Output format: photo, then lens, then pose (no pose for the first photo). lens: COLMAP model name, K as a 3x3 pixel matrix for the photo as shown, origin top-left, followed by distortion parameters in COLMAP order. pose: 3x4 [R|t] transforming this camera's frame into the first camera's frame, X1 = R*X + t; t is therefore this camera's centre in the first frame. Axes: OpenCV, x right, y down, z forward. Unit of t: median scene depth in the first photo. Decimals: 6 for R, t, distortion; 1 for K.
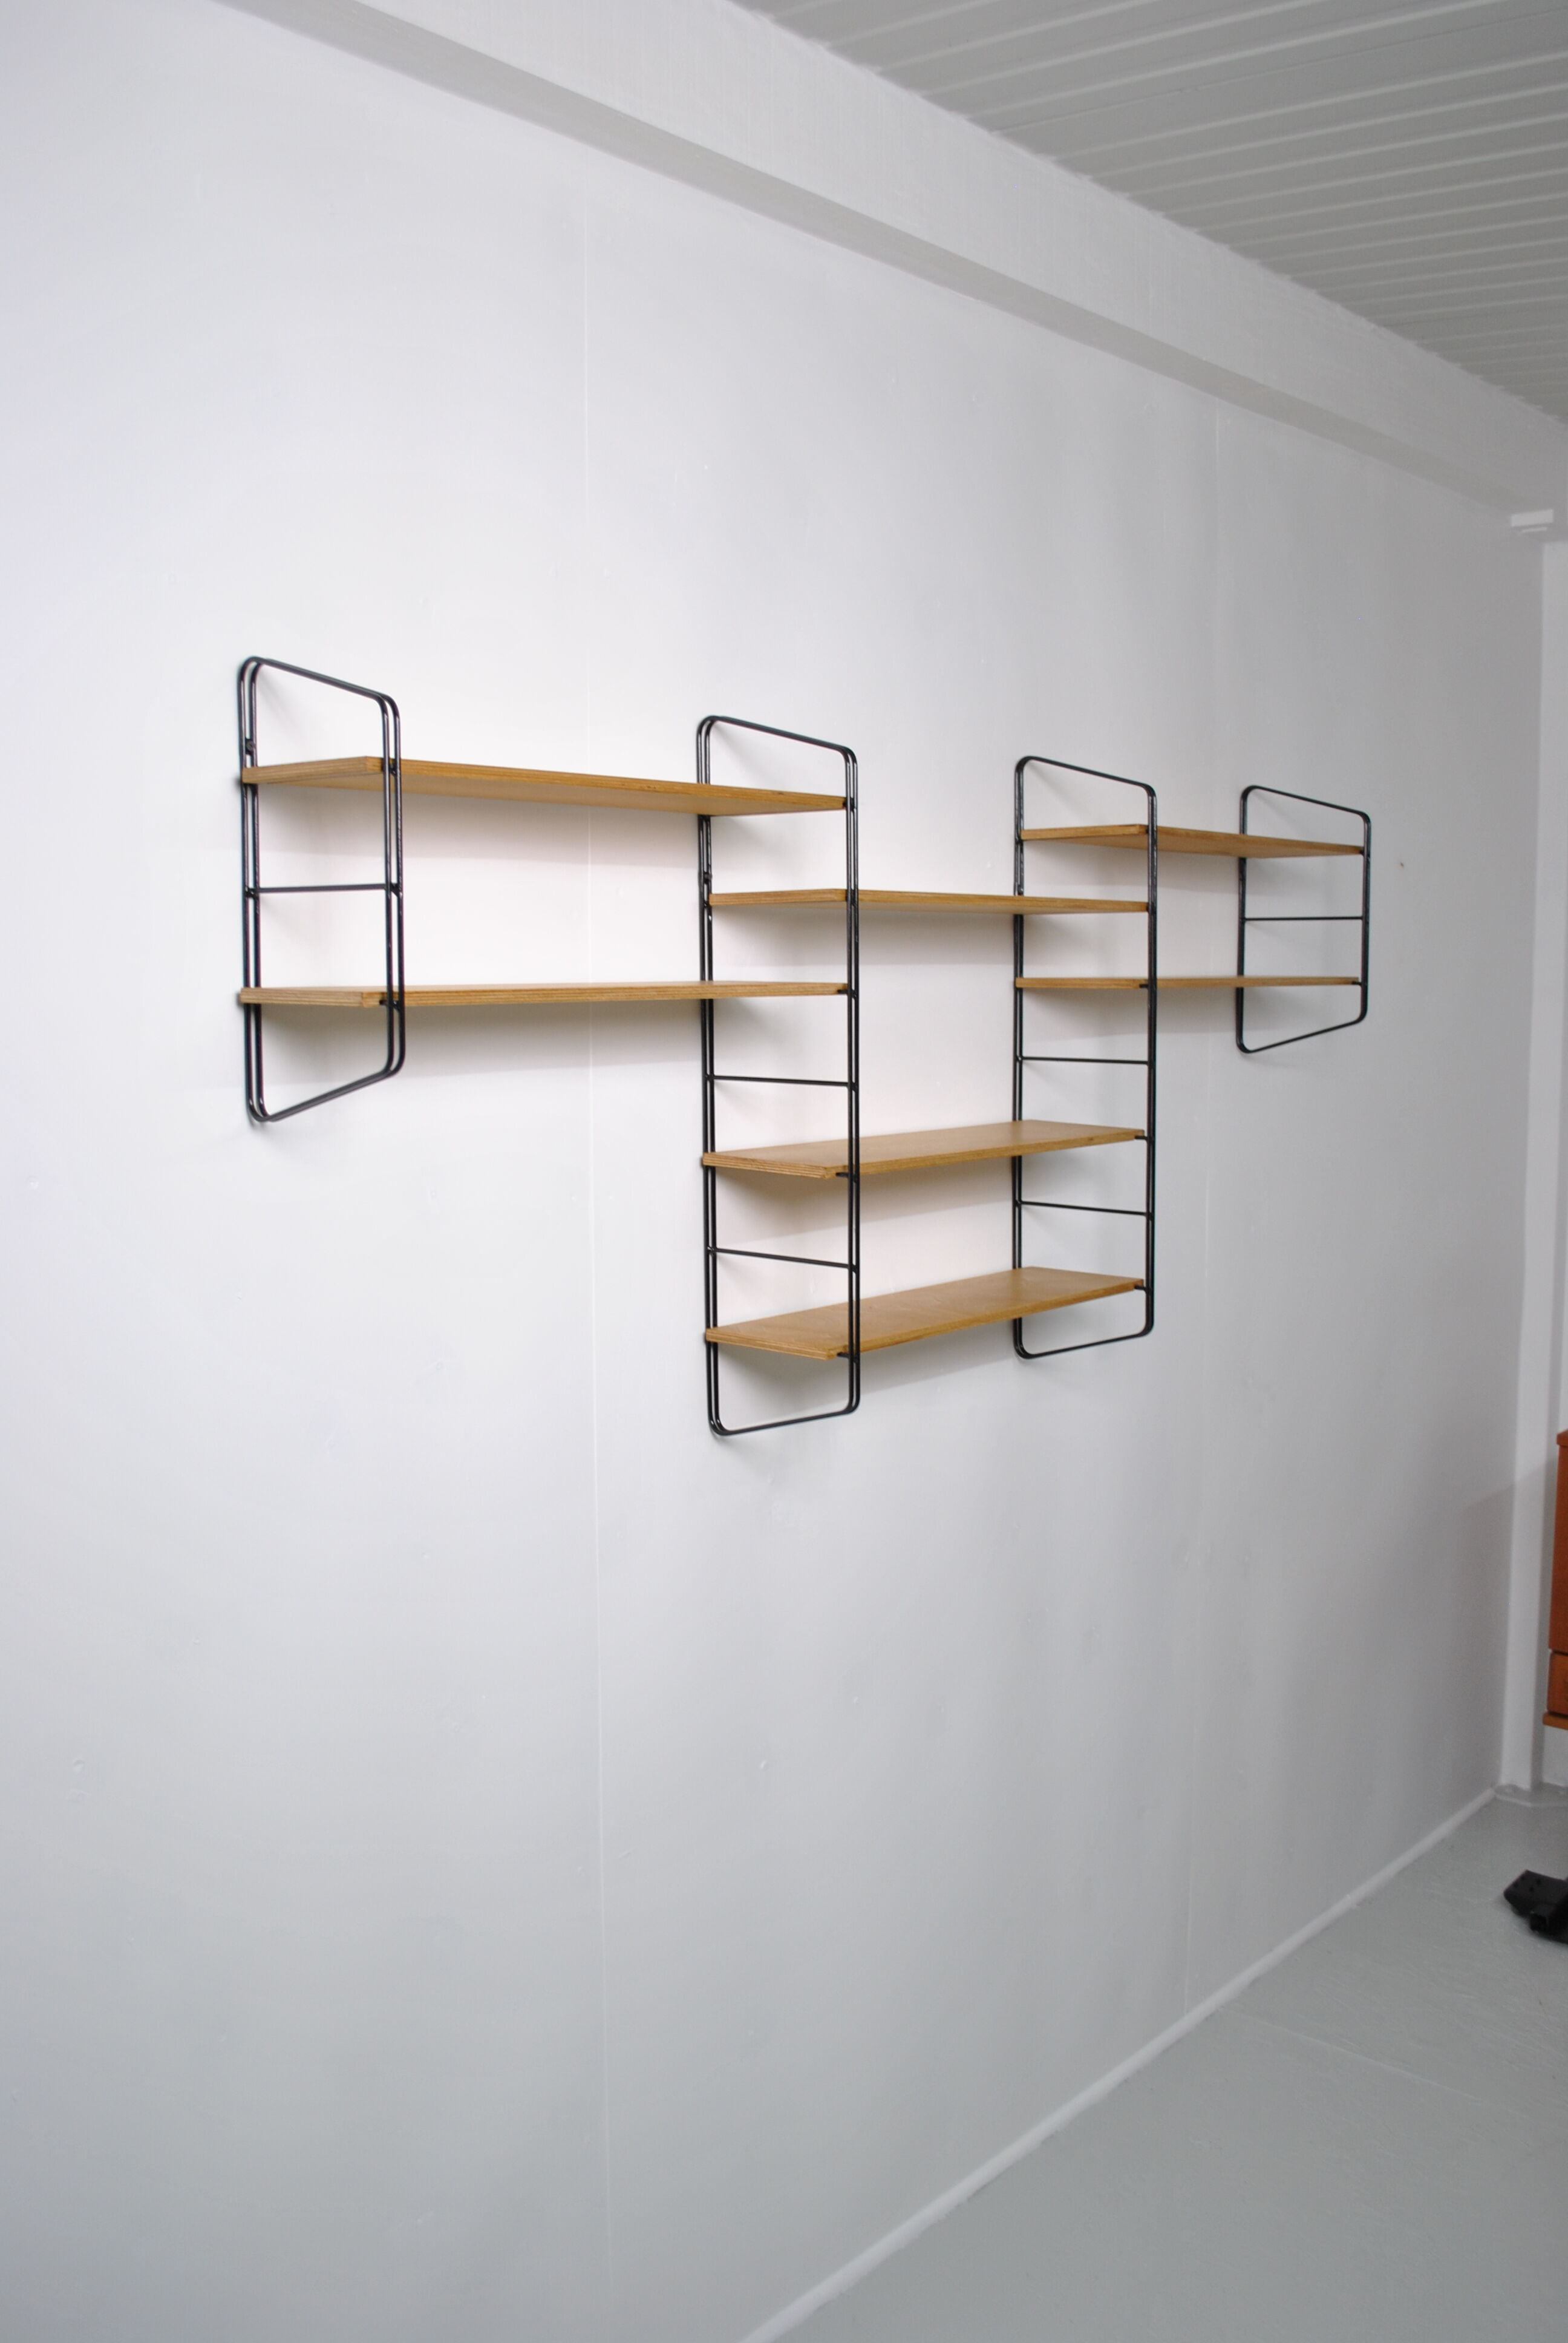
lens RADIAL K [[1981.6, 0, 738.1], [0, 1981.6, 1169.5], [0, 0, 1]] dist [-0.057919, -0.004466]
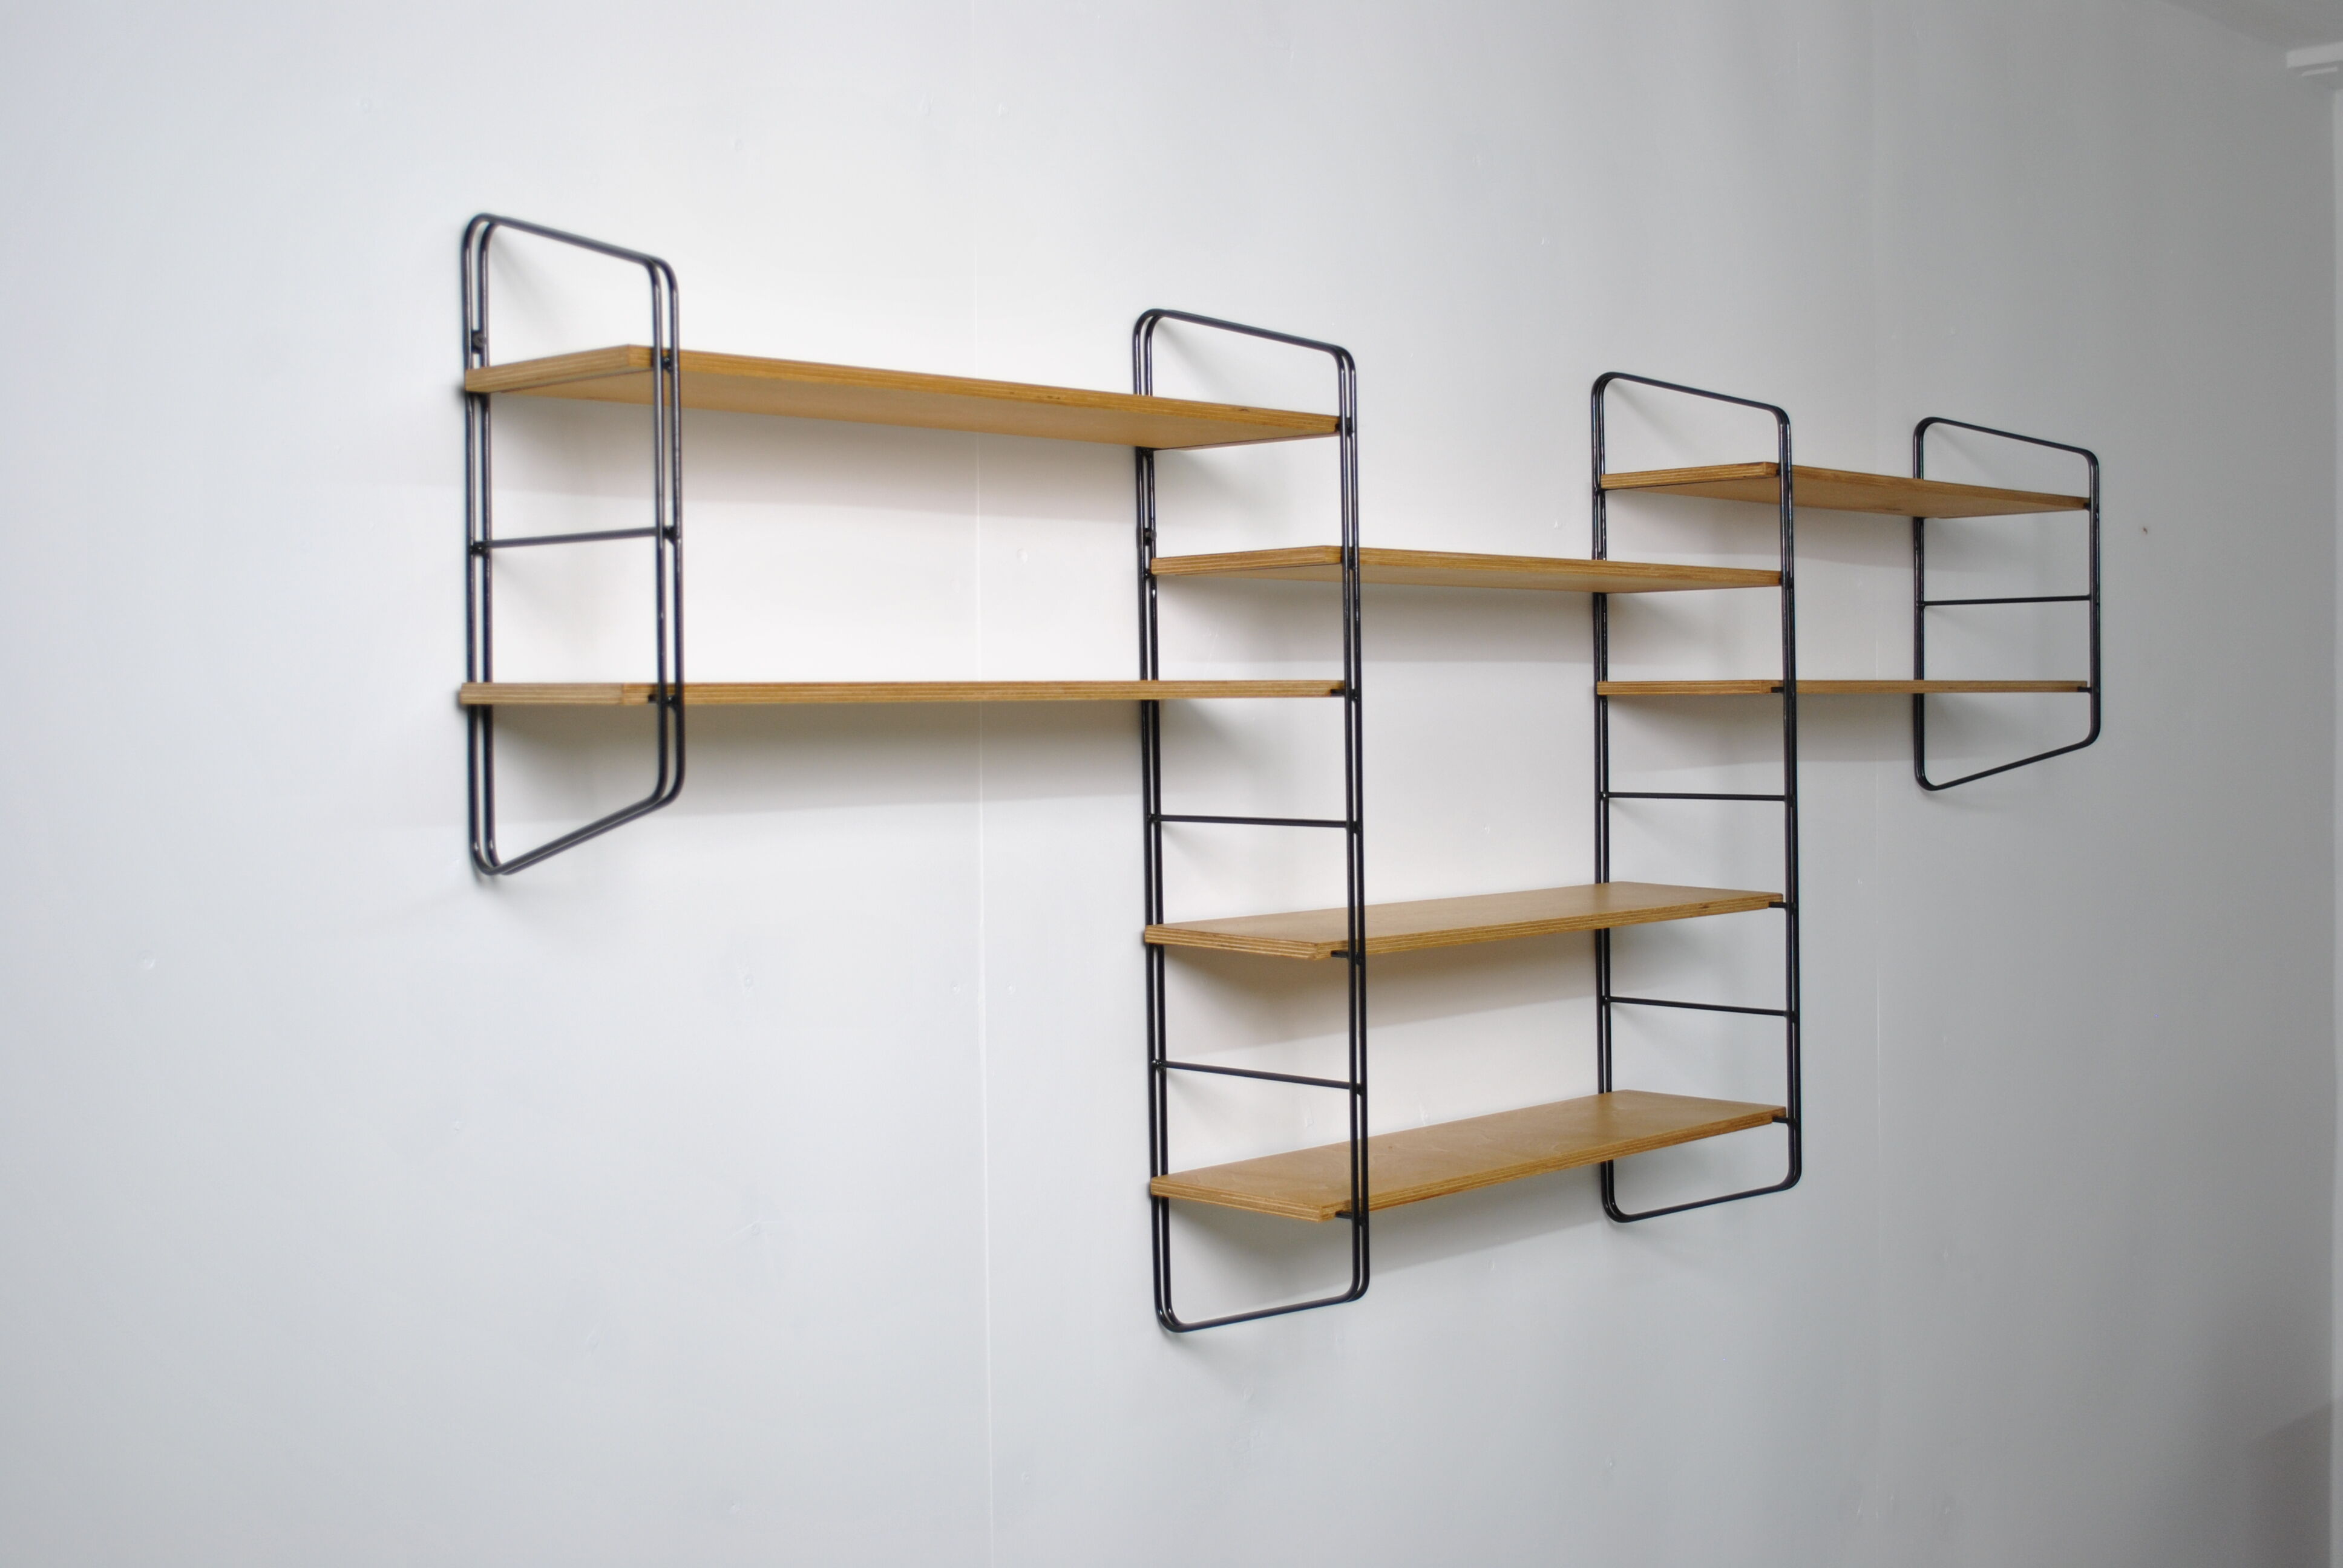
lens RADIAL K [[2608.4, 0, 1171.5], [0, 2608.4, 784.0], [0, 0, 1]] dist [-0.030941, -0.001562]
pose [[0.999305, -0.005153, -0.036906, 0.026508], [0.002468, 0.997372, -0.072408, 0.008867], [0.037182, 0.072267, 0.996692, 0.076018]]
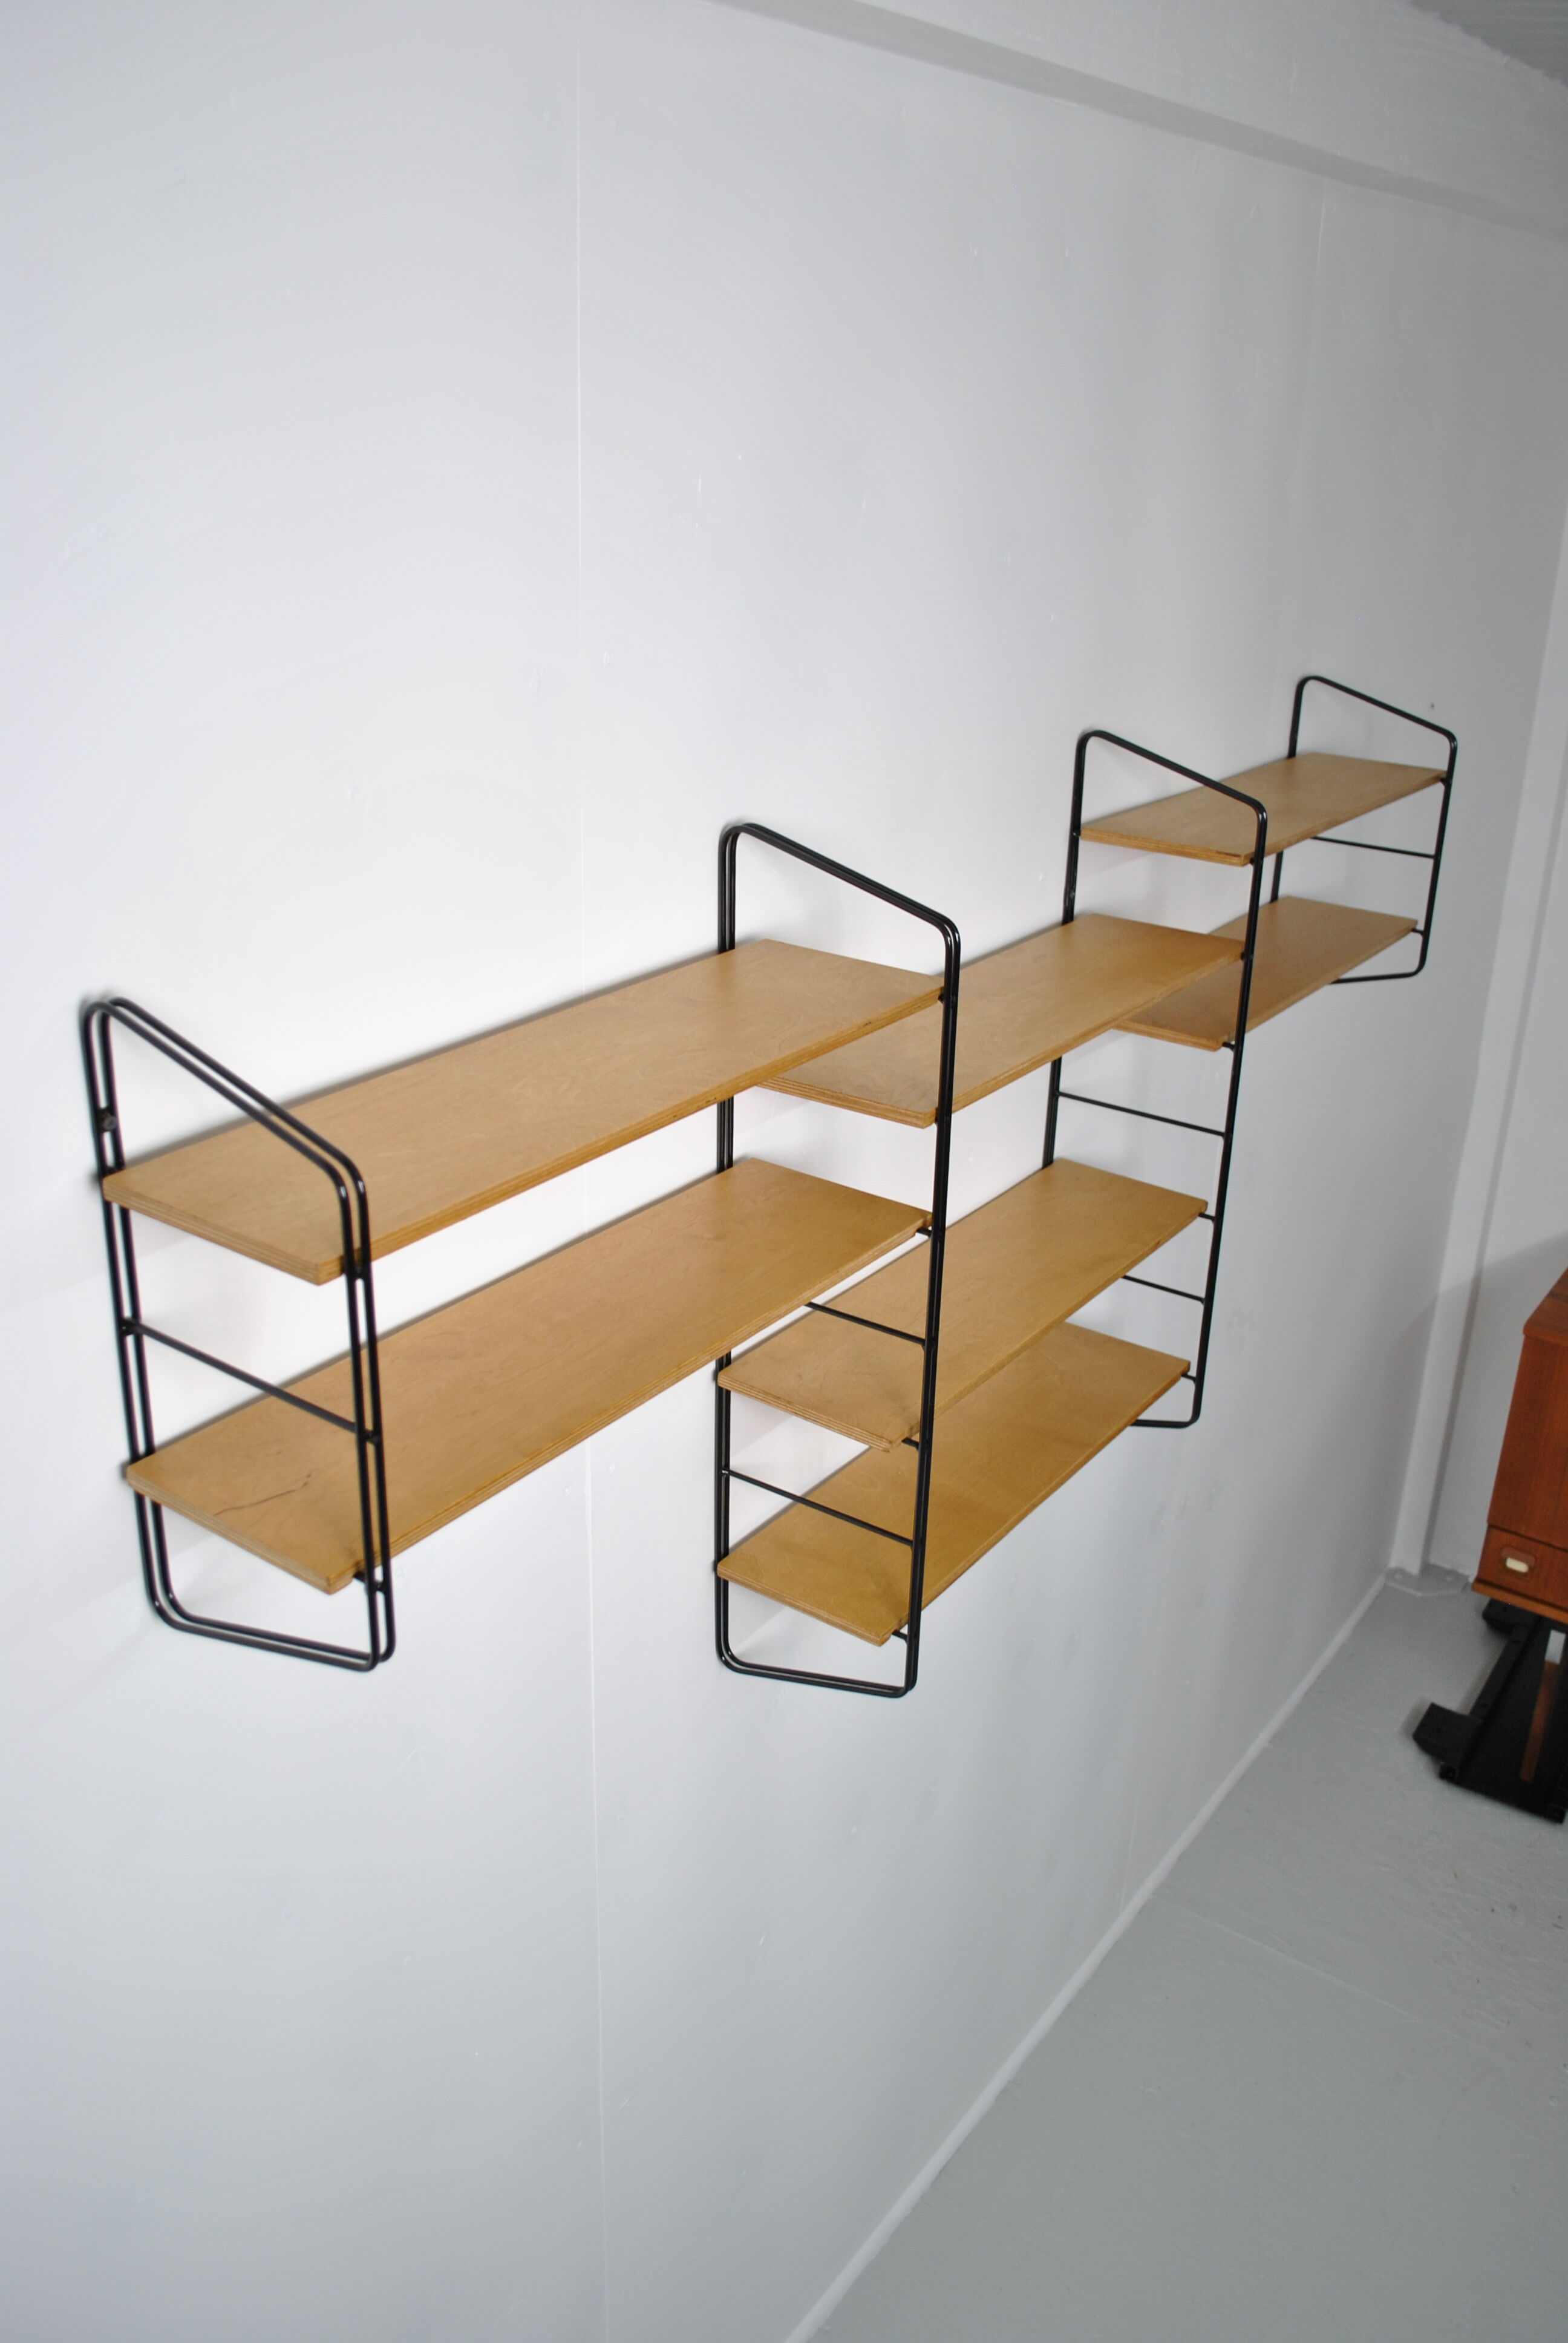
lens RADIAL K [[1911.5, 0, 784.0], [0, 1911.5, 1171.5], [0, 0, 1]] dist [-0.077601, -0.001959]
pose [[0.991576, -0.019043, 0.128118, -0.088219], [-0.018172, 0.958897, 0.283172, -0.302190], [-0.128244, -0.283115, 0.950473, 0.308883]]
